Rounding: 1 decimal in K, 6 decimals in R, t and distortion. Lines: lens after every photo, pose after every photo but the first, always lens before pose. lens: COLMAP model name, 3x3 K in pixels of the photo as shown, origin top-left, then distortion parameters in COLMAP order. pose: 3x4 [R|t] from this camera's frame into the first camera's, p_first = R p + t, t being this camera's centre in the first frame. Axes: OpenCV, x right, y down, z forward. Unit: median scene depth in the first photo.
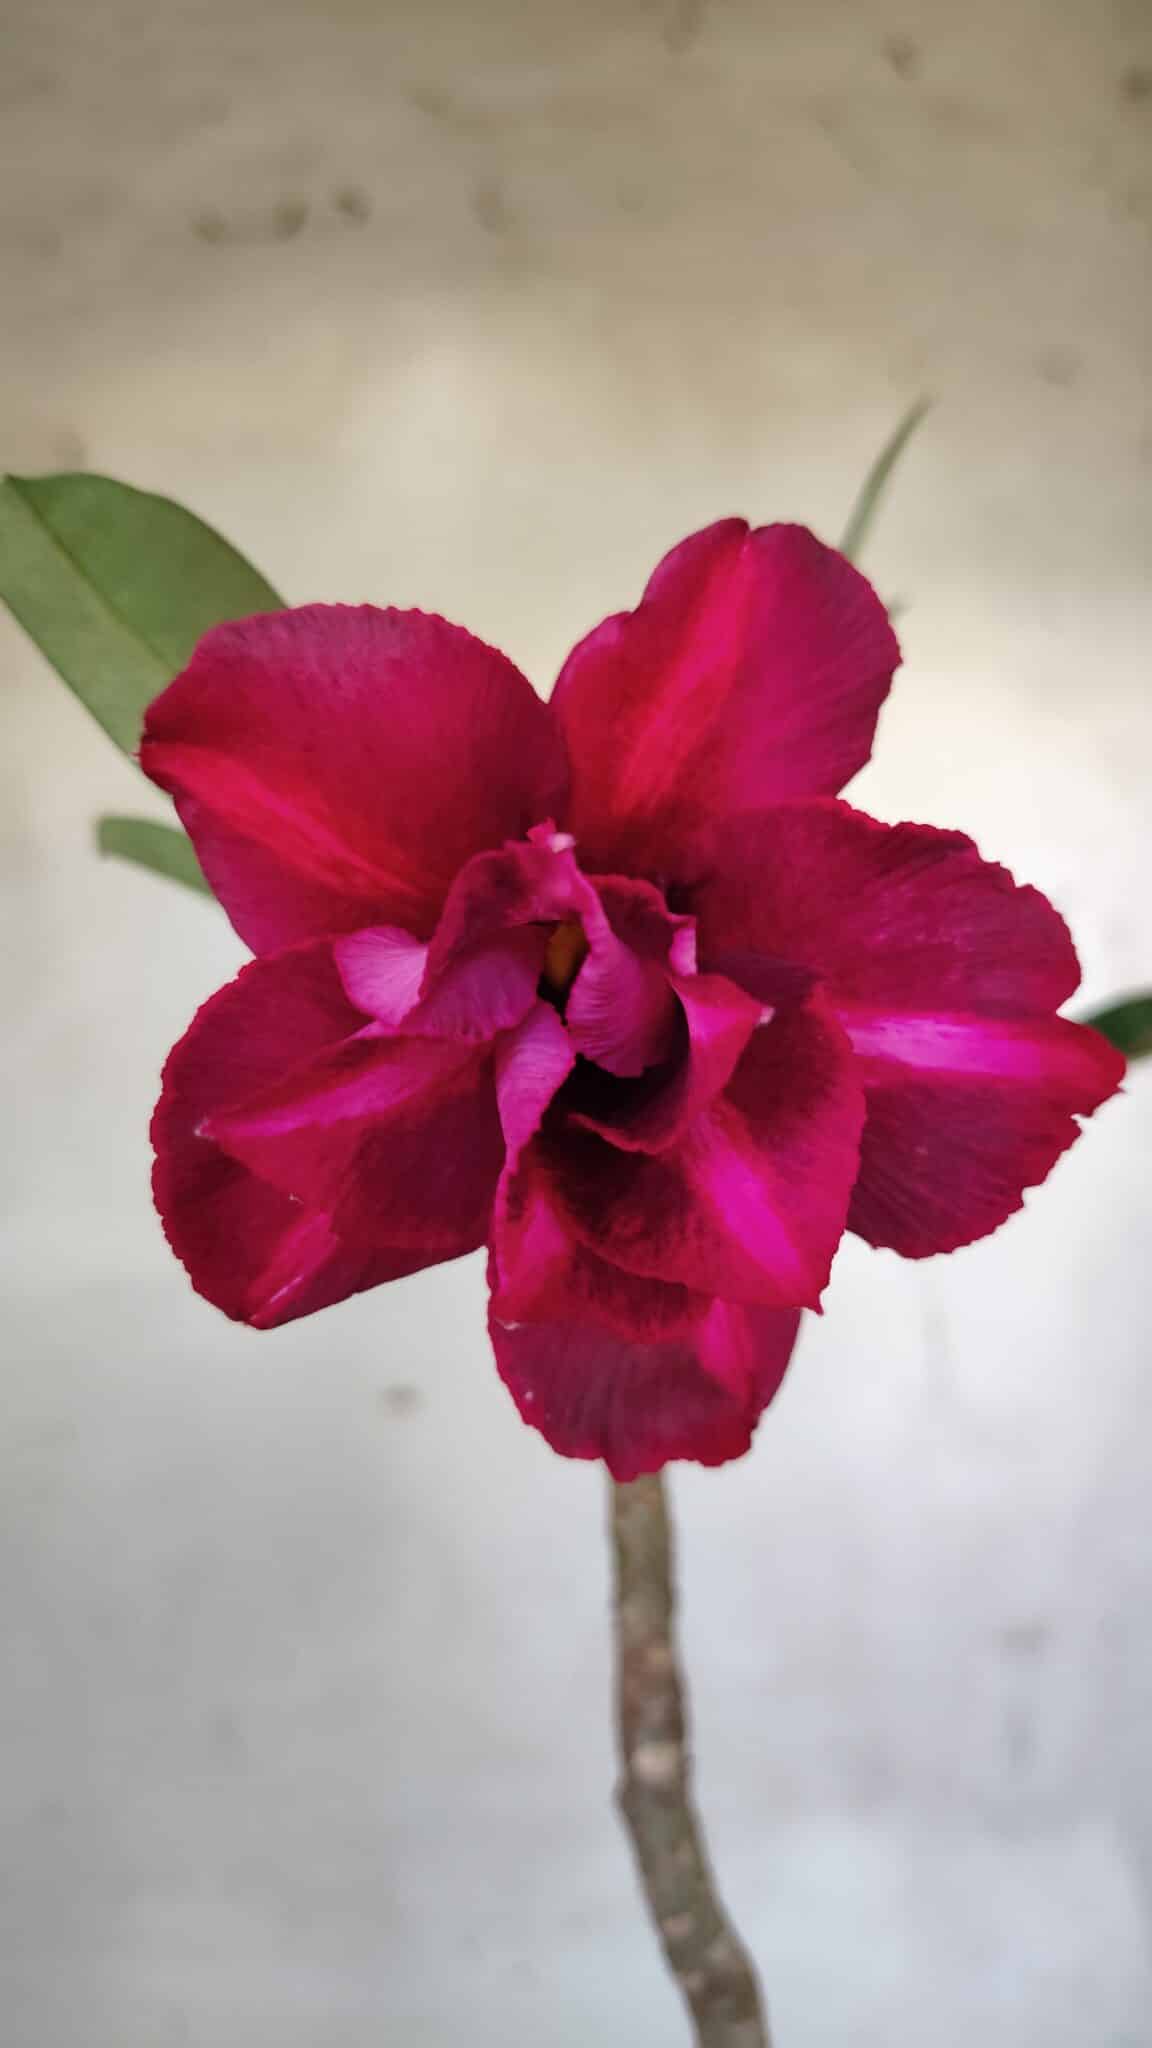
lens RADIAL K [[1546.6, 0, 594.8], [0, 1546.6, 1004.7], [0, 0, 1]] dist [0.029397, -0.076970]
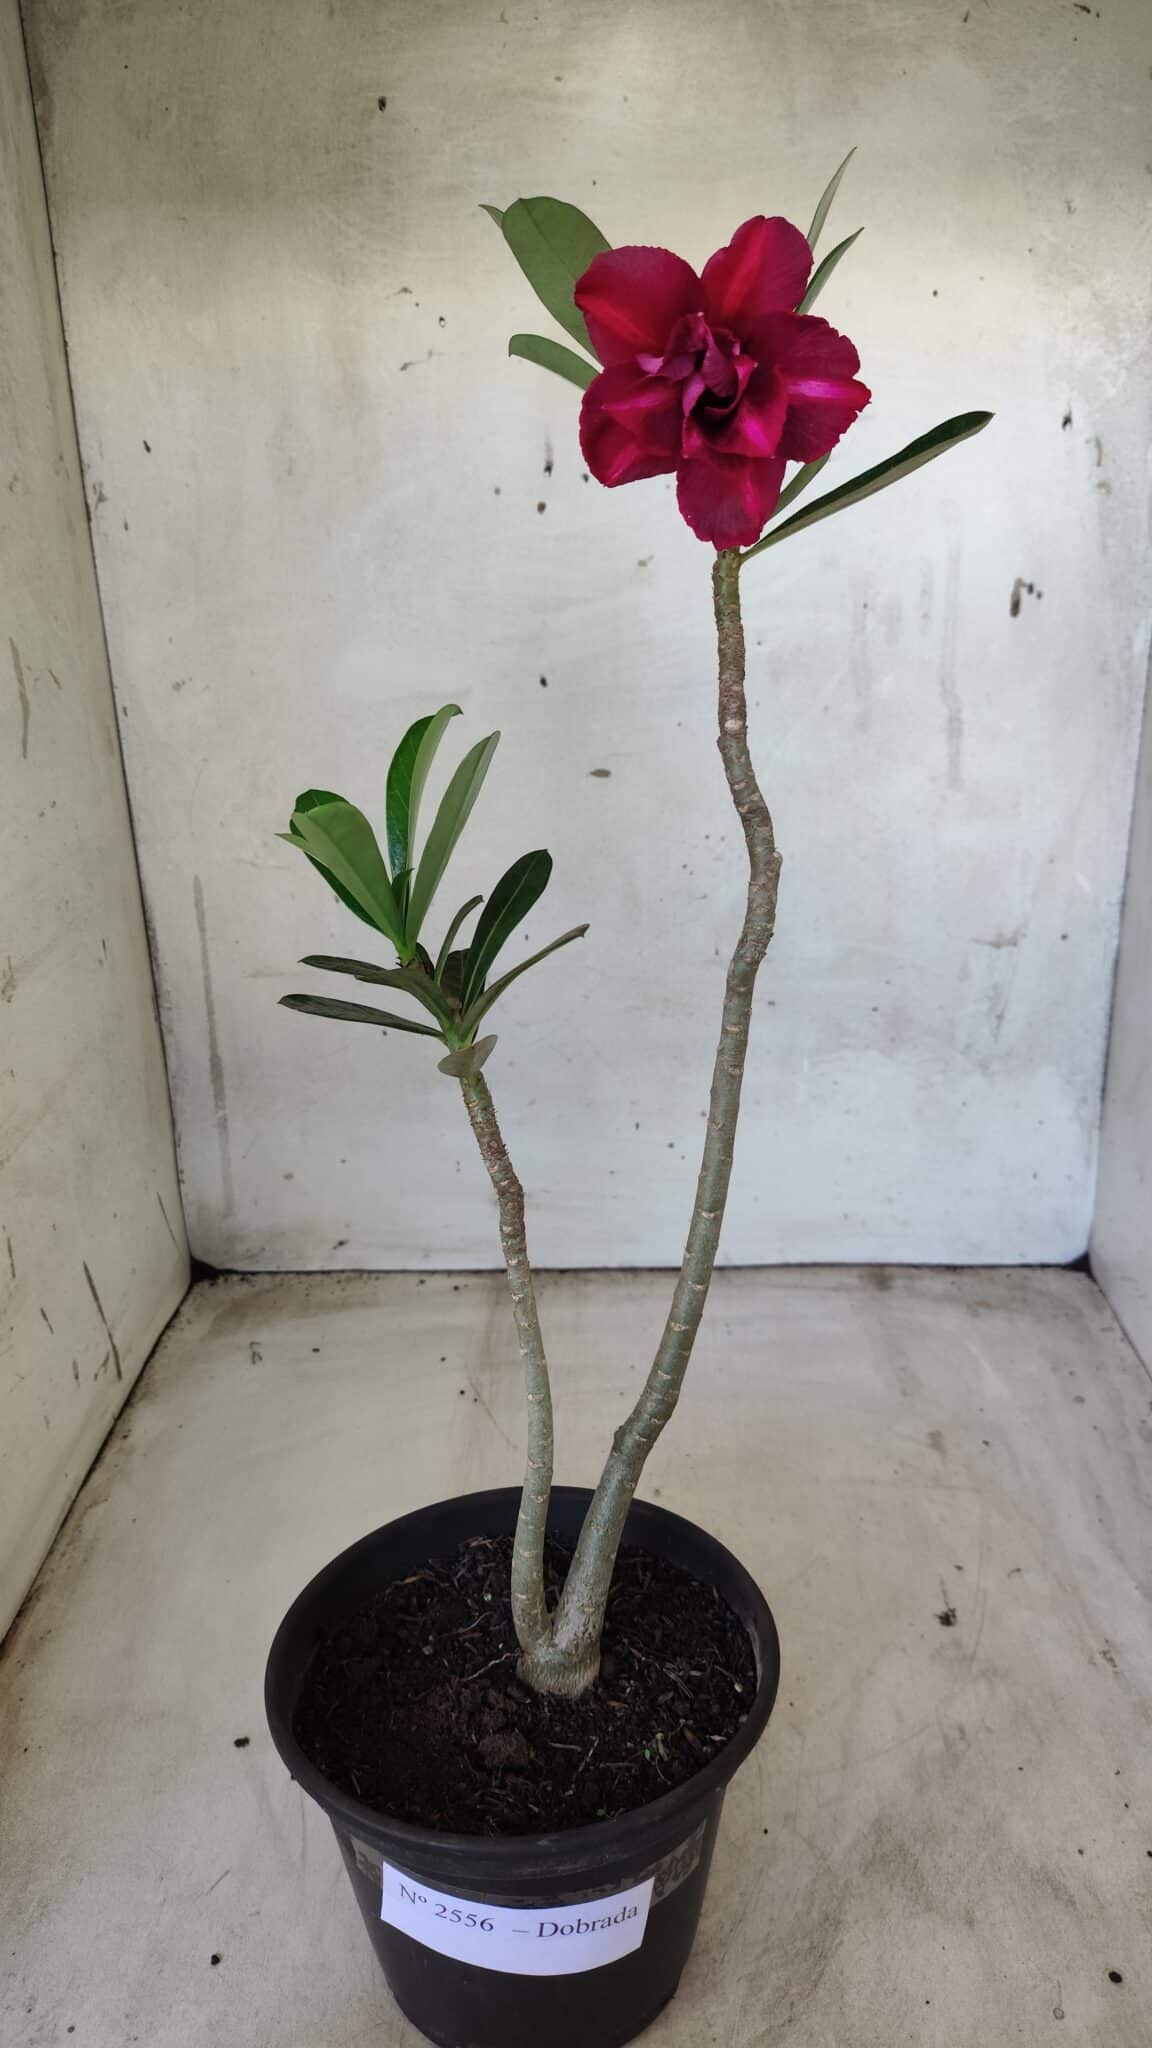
lens RADIAL K [[1546.6, 0, 569.7], [0, 1546.6, 1022.5], [0, 0, 1]] dist [0.029397, -0.076970]
pose [[0.993557, 0.031714, -0.108805, 0.099231], [-0.003263, 0.967657, 0.252250, 0.485606], [0.113286, -0.250270, 0.961525, -2.500025]]
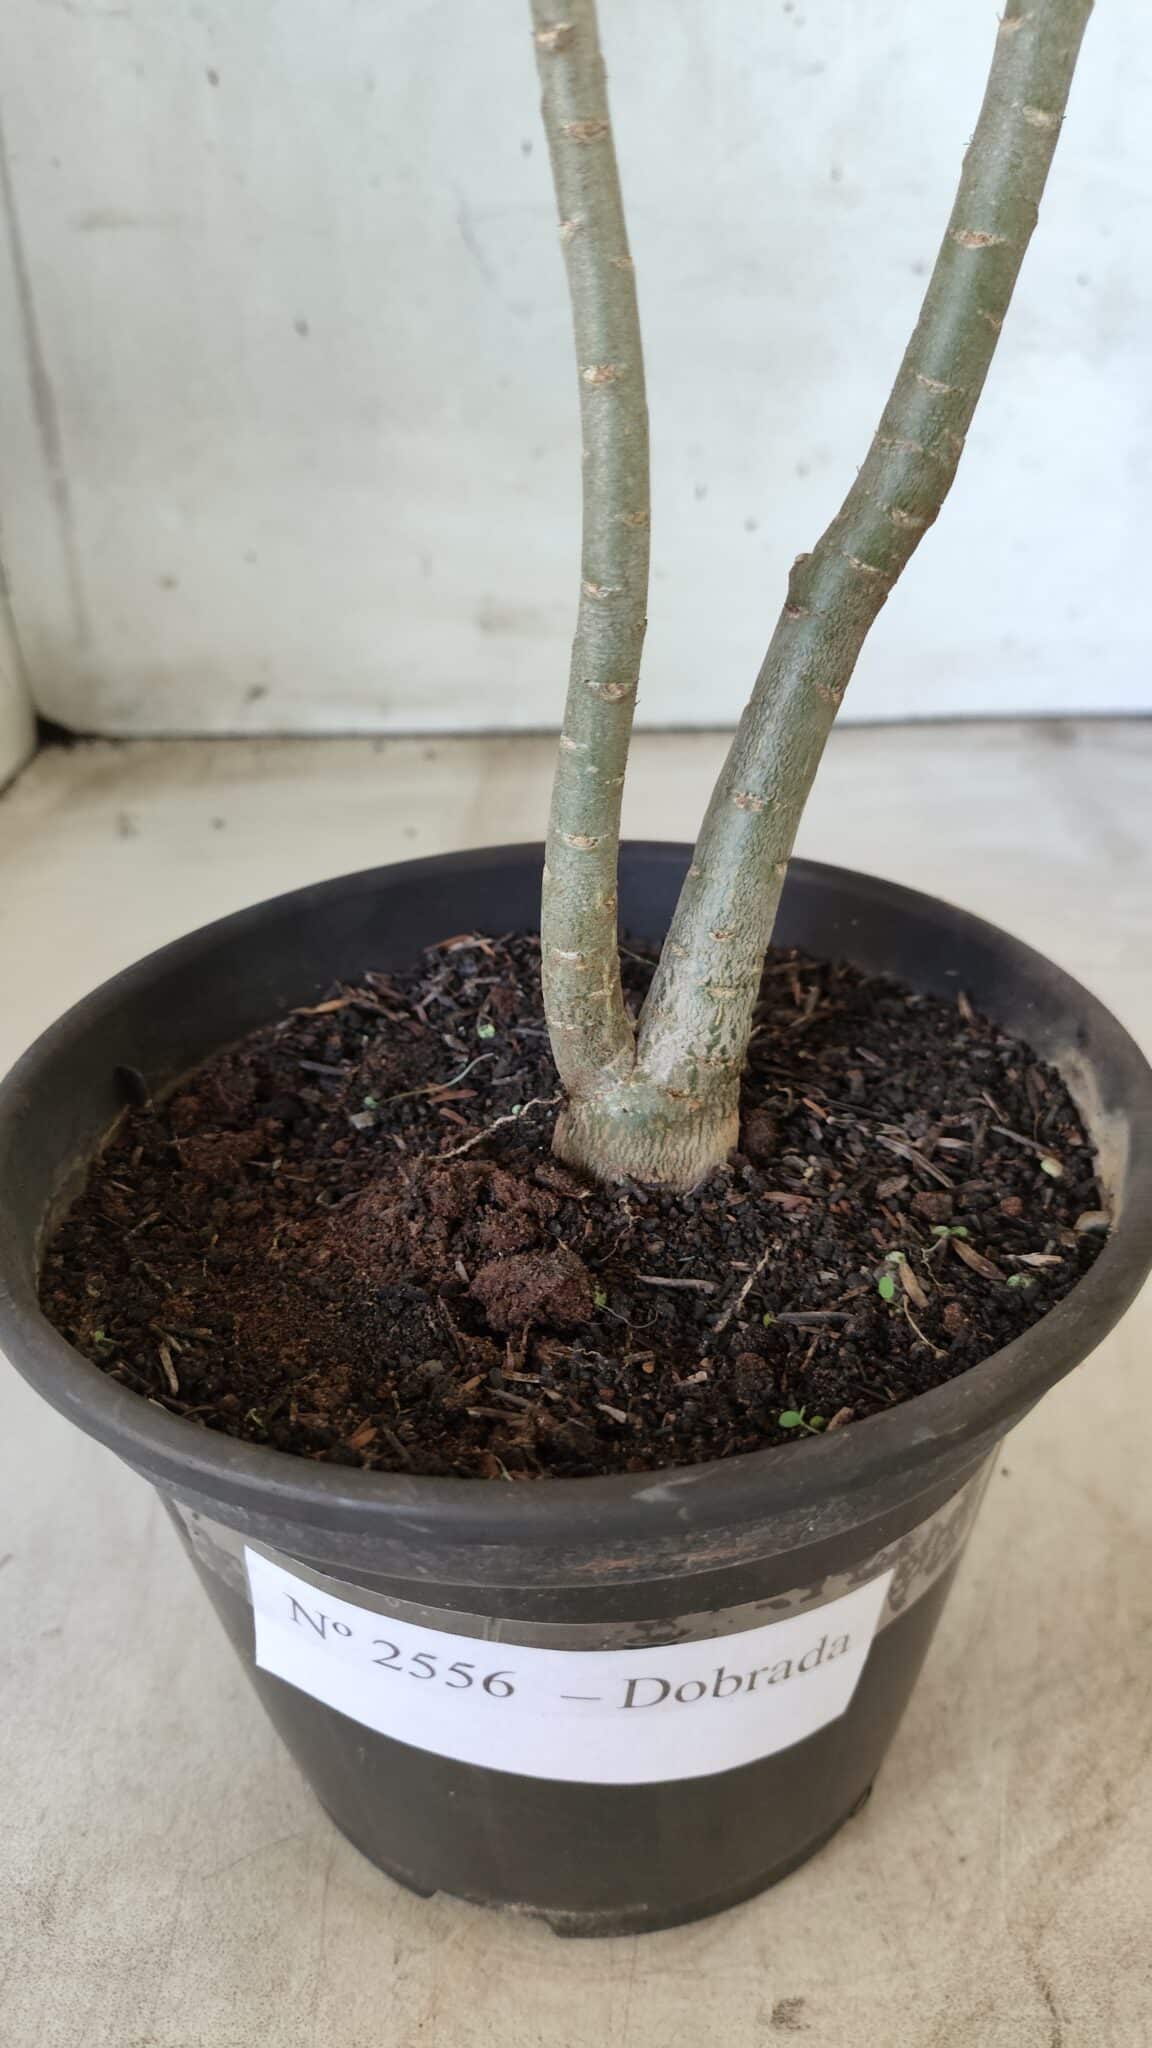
lens RADIAL K [[1546.6, 0, 590.2], [0, 1546.6, 1057.6], [0, 0, 1]] dist [0.029397, -0.076970]
pose [[0.995814, 0.045123, -0.079492, -0.272334], [-0.004946, 0.894985, 0.446068, 2.395949], [0.091272, -0.443808, 0.891462, -0.455544]]
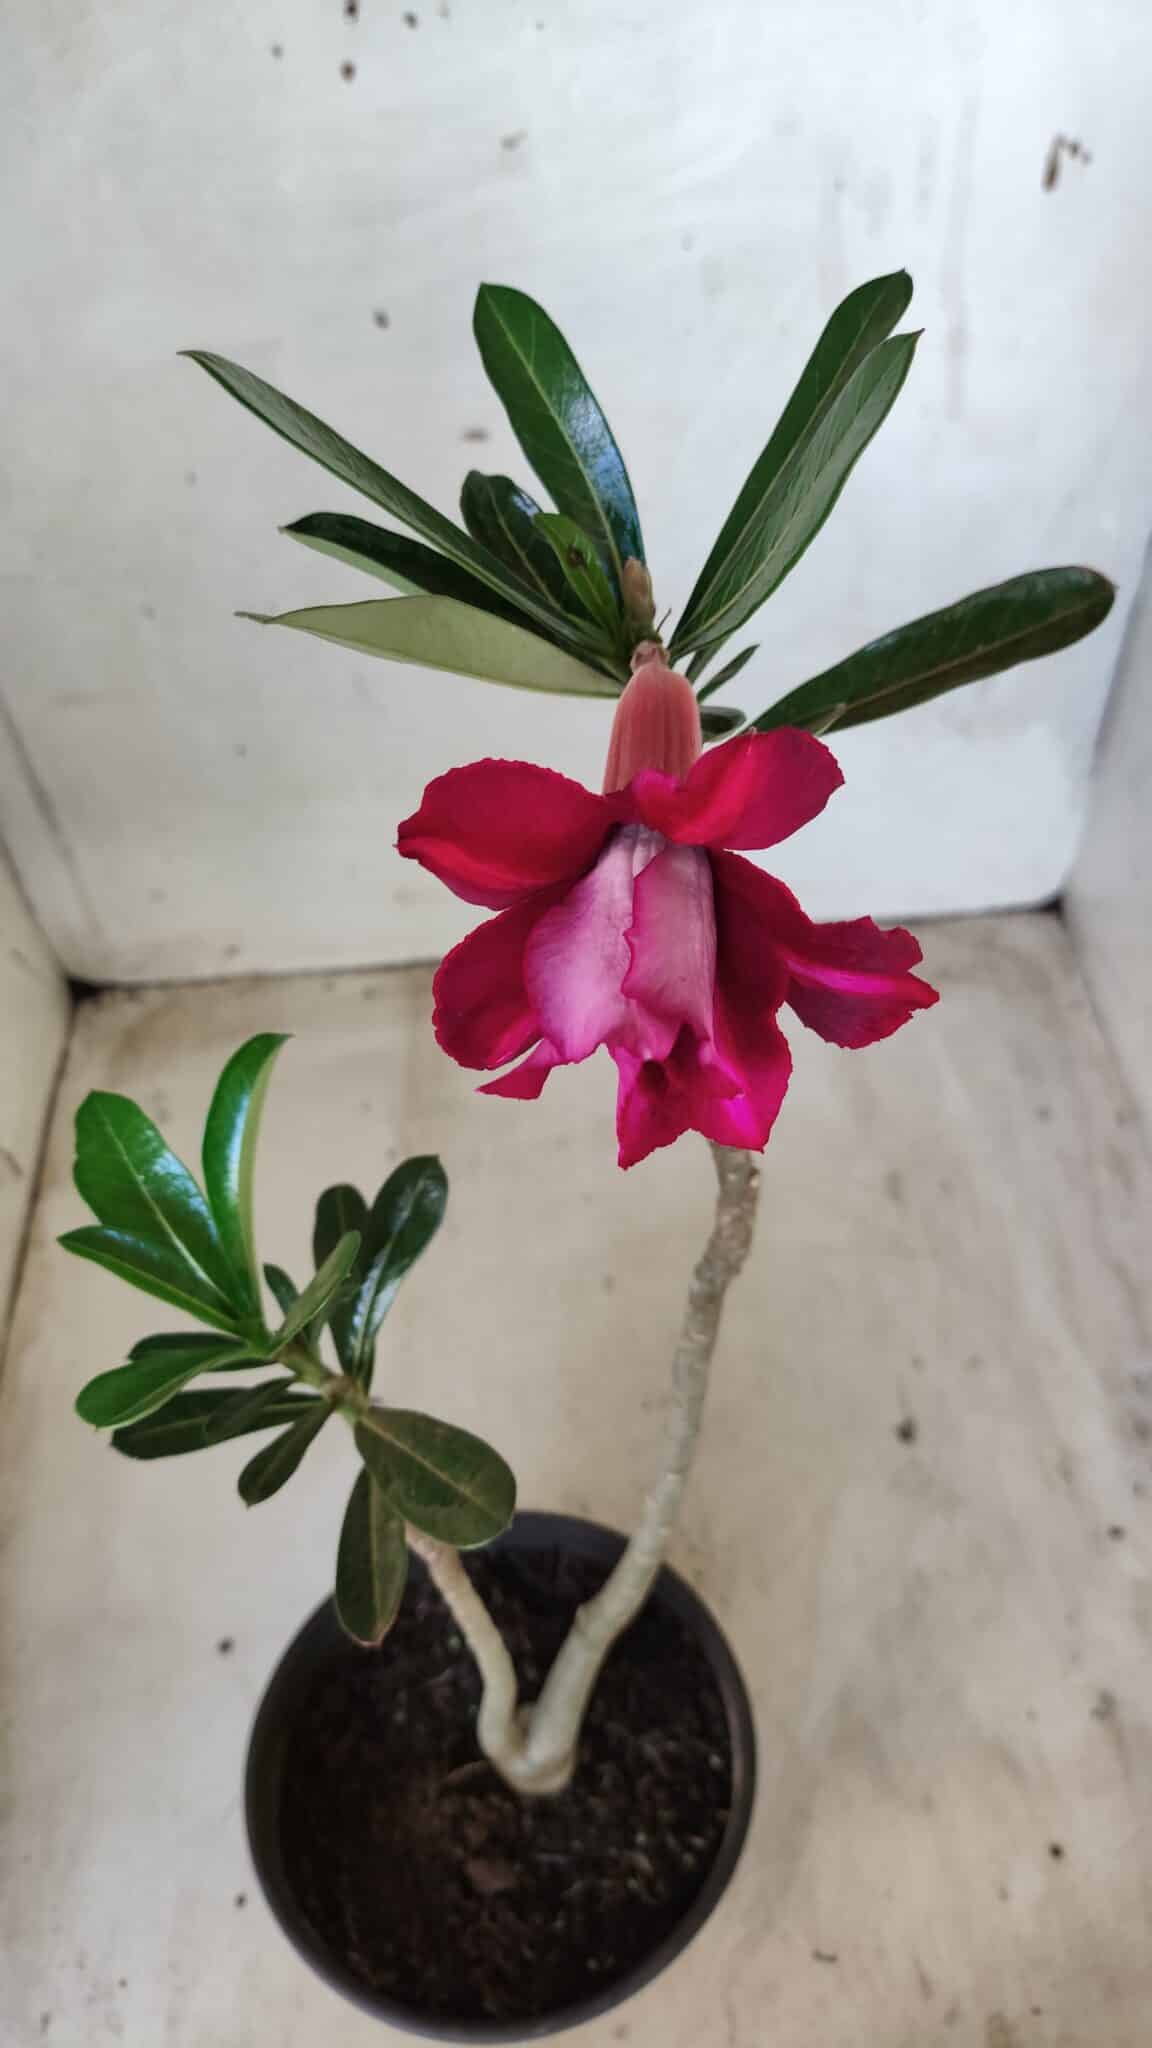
lens RADIAL K [[1546.6, 0, 572.7], [0, 1546.6, 1004.8], [0, 0, 1]] dist [0.029397, -0.076970]
pose [[0.998773, -0.010594, -0.048367, -0.013712], [0.041627, 0.708599, 0.704382, -1.201717], [0.026810, -0.705532, 0.708171, -0.336729]]
